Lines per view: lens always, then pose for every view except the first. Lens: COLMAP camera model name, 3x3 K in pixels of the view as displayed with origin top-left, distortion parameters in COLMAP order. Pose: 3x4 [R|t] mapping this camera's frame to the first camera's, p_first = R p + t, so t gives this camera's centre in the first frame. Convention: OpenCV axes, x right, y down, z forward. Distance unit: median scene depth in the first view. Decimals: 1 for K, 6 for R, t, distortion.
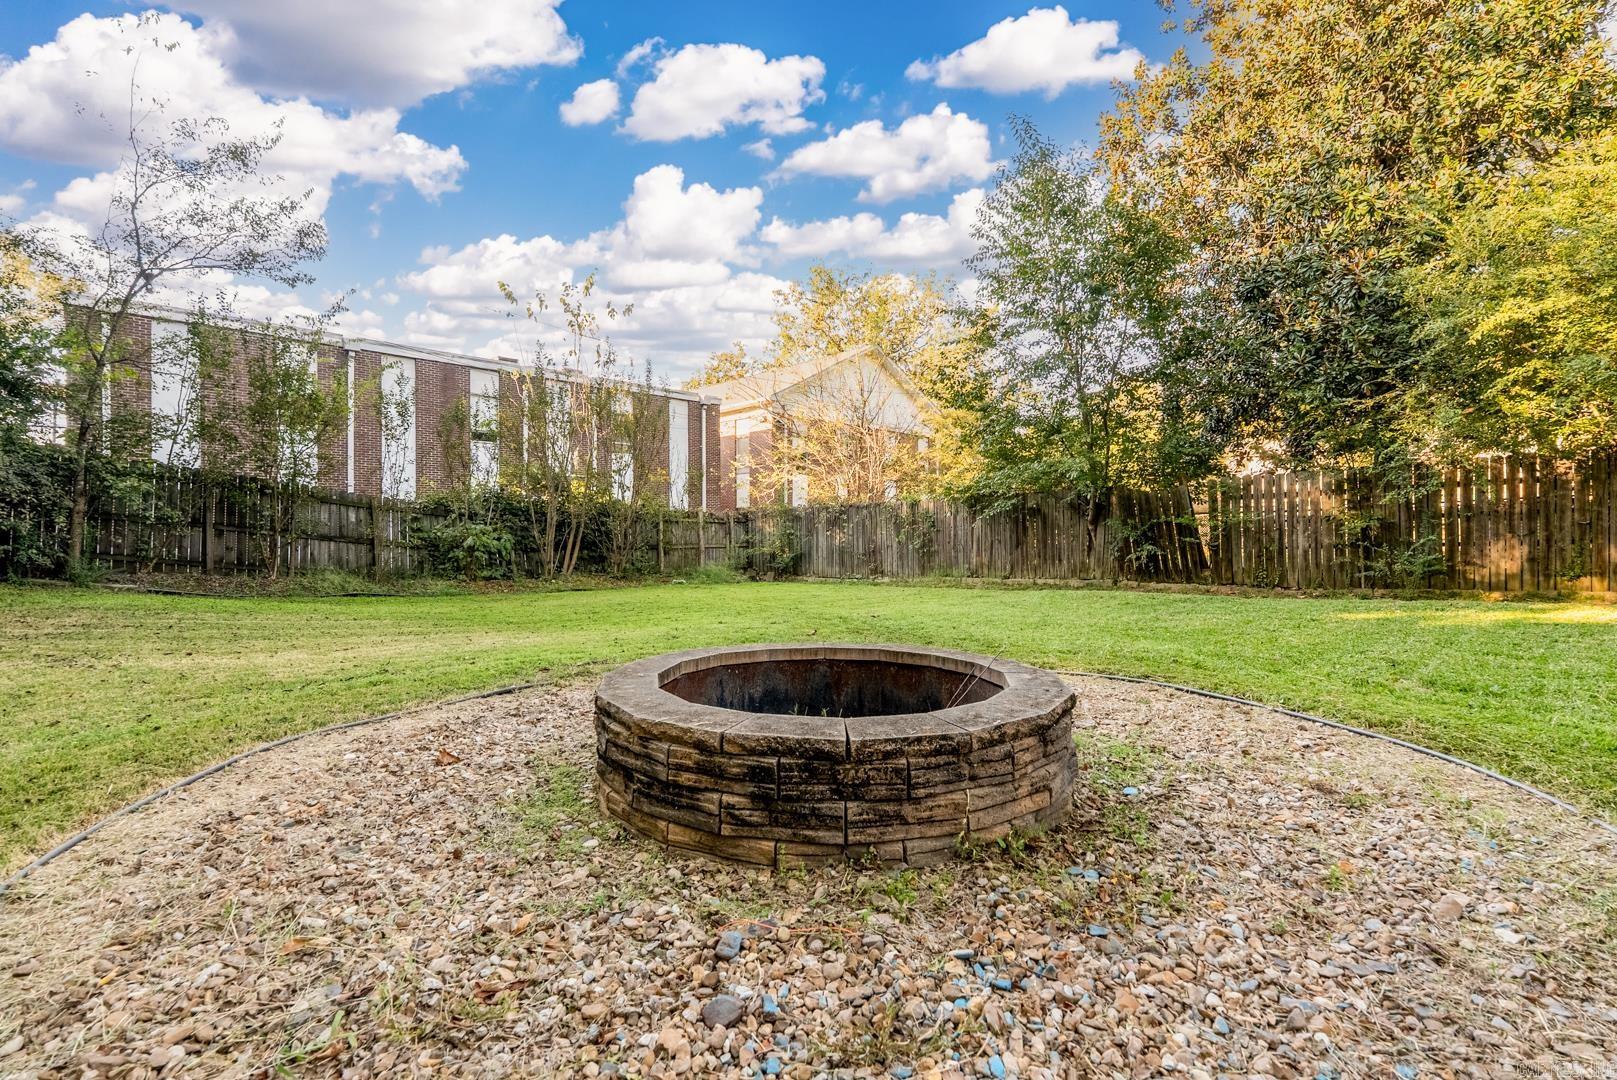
lens RADIAL K [[714.4, 0, 819.5], [0, 714.4, 515.6], [0, 0, 1]] dist [-0.006079, 0.000427]
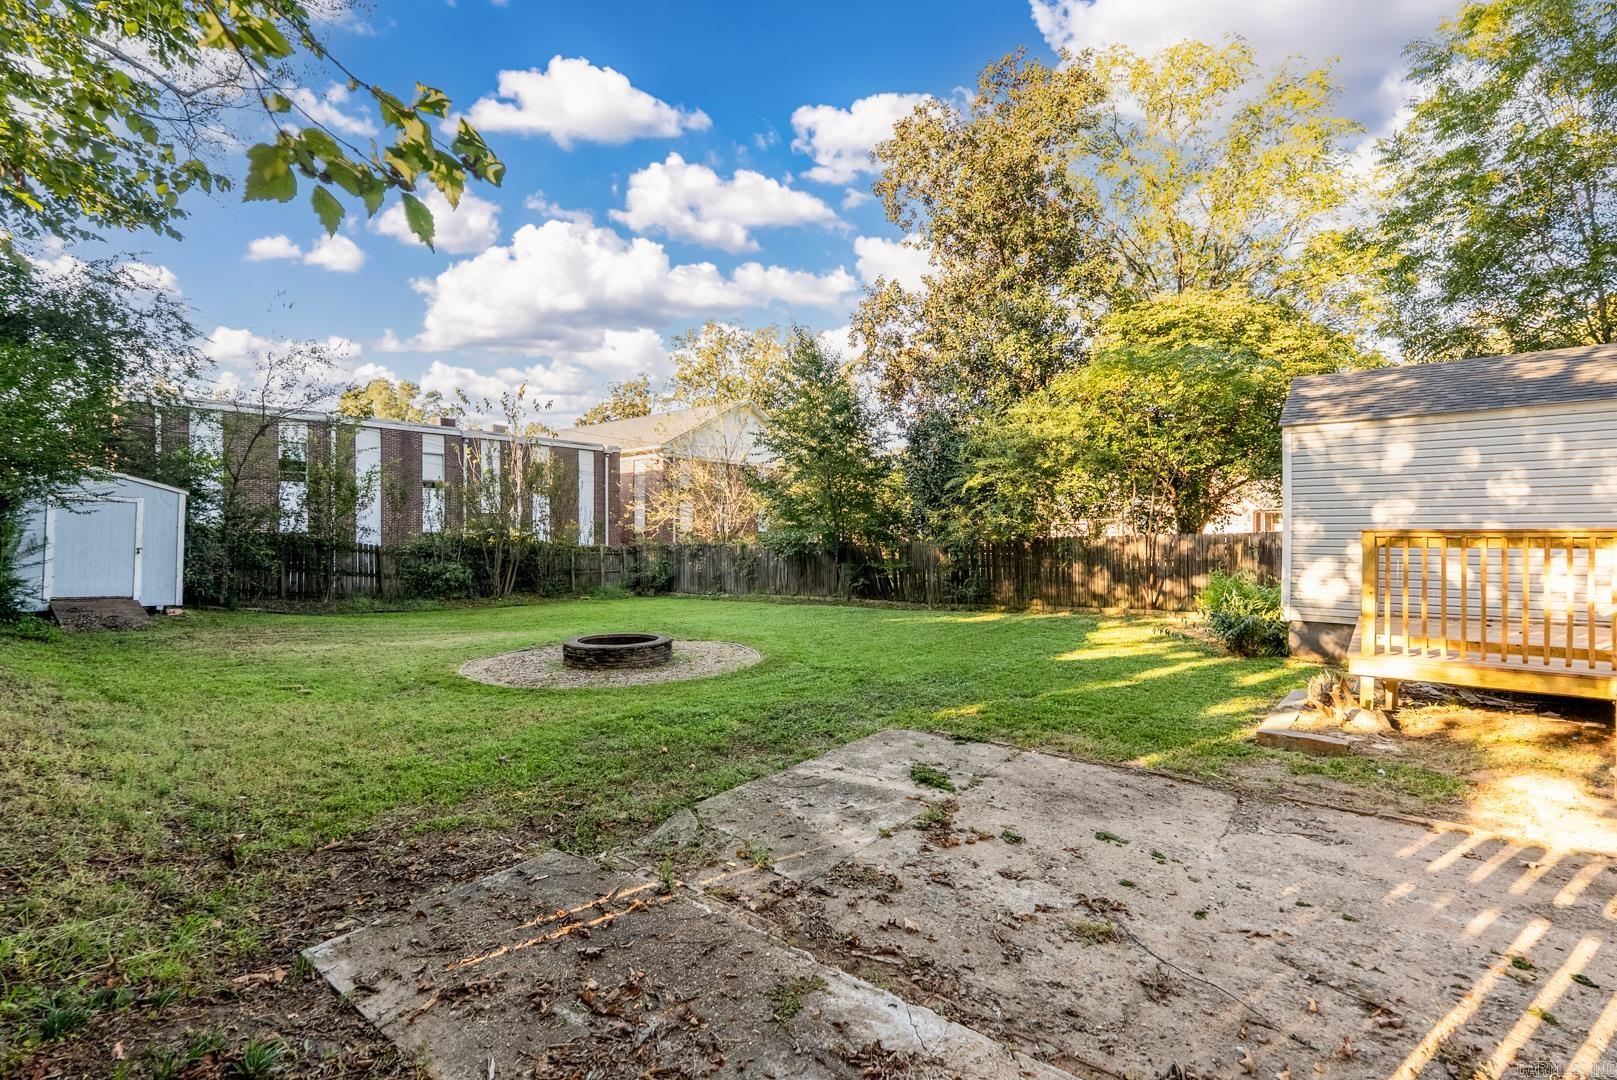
lens RADIAL K [[714.4, 0, 812.4], [0, 714.4, 528.7], [0, 0, 1]] dist [-0.006079, 0.000427]
pose [[0.994019, 0.002398, 0.109179, 0.107115], [-0.004541, 0.999802, 0.019383, -0.080828], [-0.109111, -0.019763, 0.993833, -0.514601]]
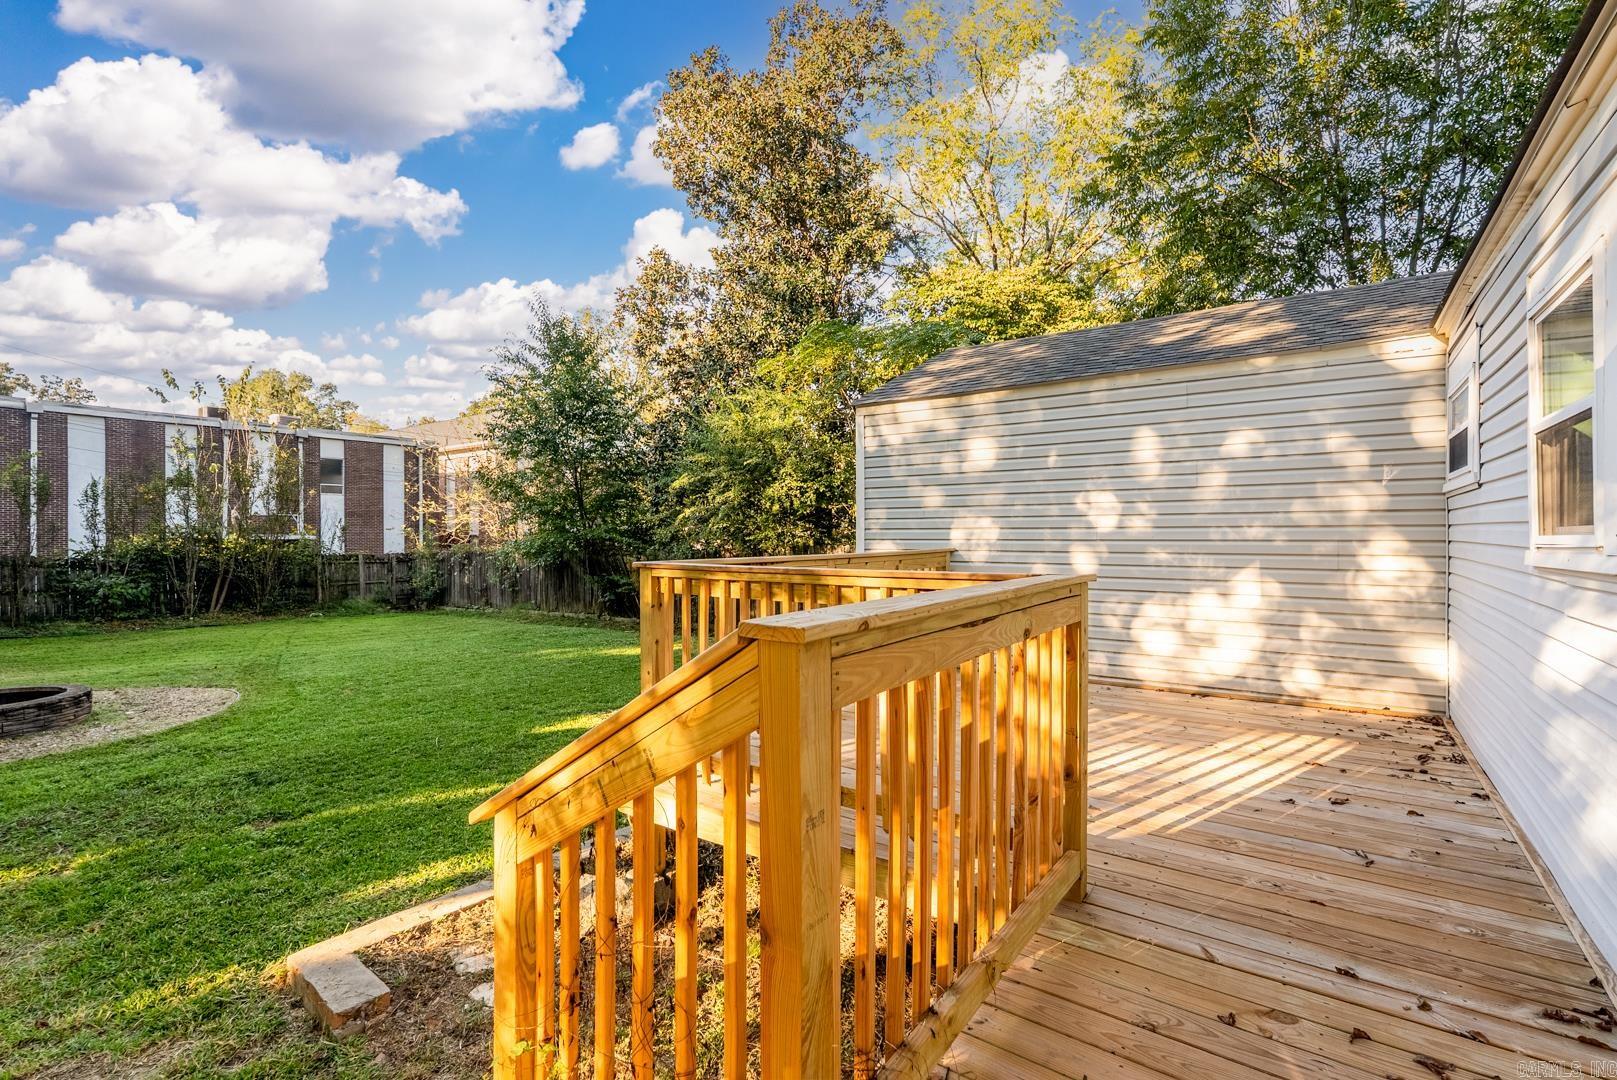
lens RADIAL K [[714.4, 0, 808.5], [0, 714.4, 536.3], [0, 0, 1]] dist [-0.006079, 0.000427]
pose [[0.989707, 0.003221, 0.143071, 0.499453], [-0.007909, 0.999450, 0.032217, -0.096950], [-0.142888, -0.033017, 0.989188, -0.387051]]
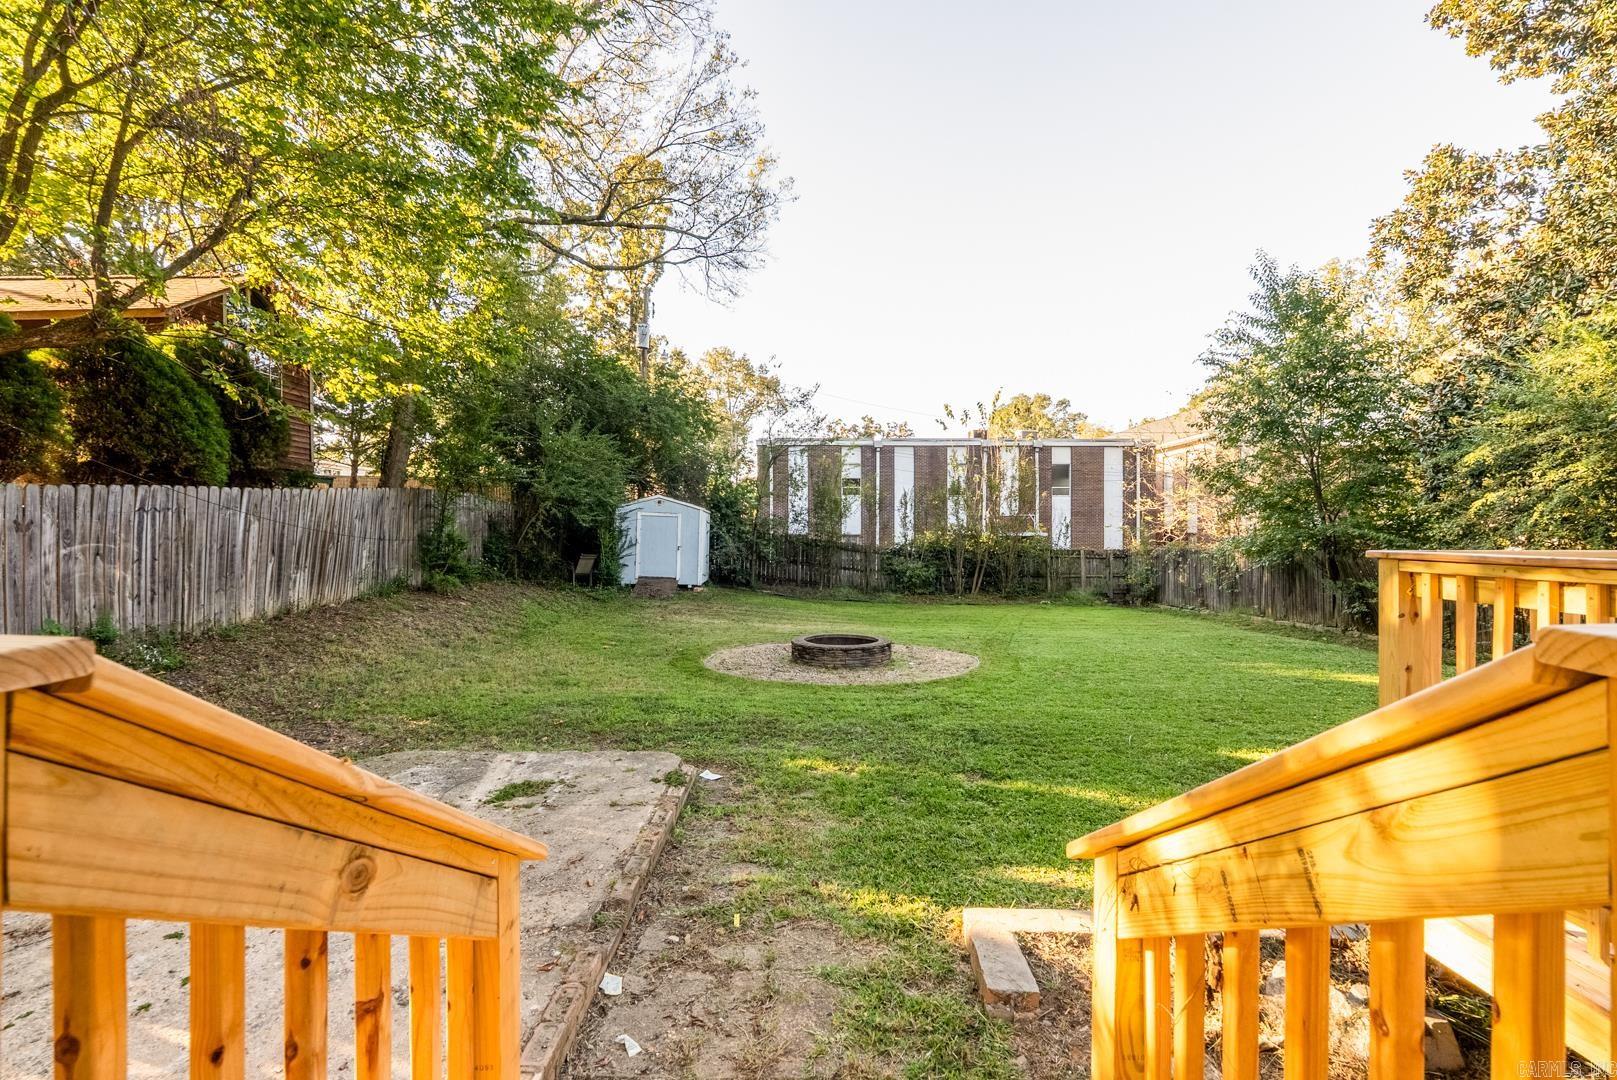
lens RADIAL K [[714.4, 0, 810.4], [0, 714.4, 536.8], [0, 0, 1]] dist [-0.006079, 0.000427]
pose [[0.702013, 0.008194, -0.712117, 0.503175], [0.017085, 0.999452, 0.028342, -0.089767], [0.711960, -0.032063, 0.701488, -0.350572]]
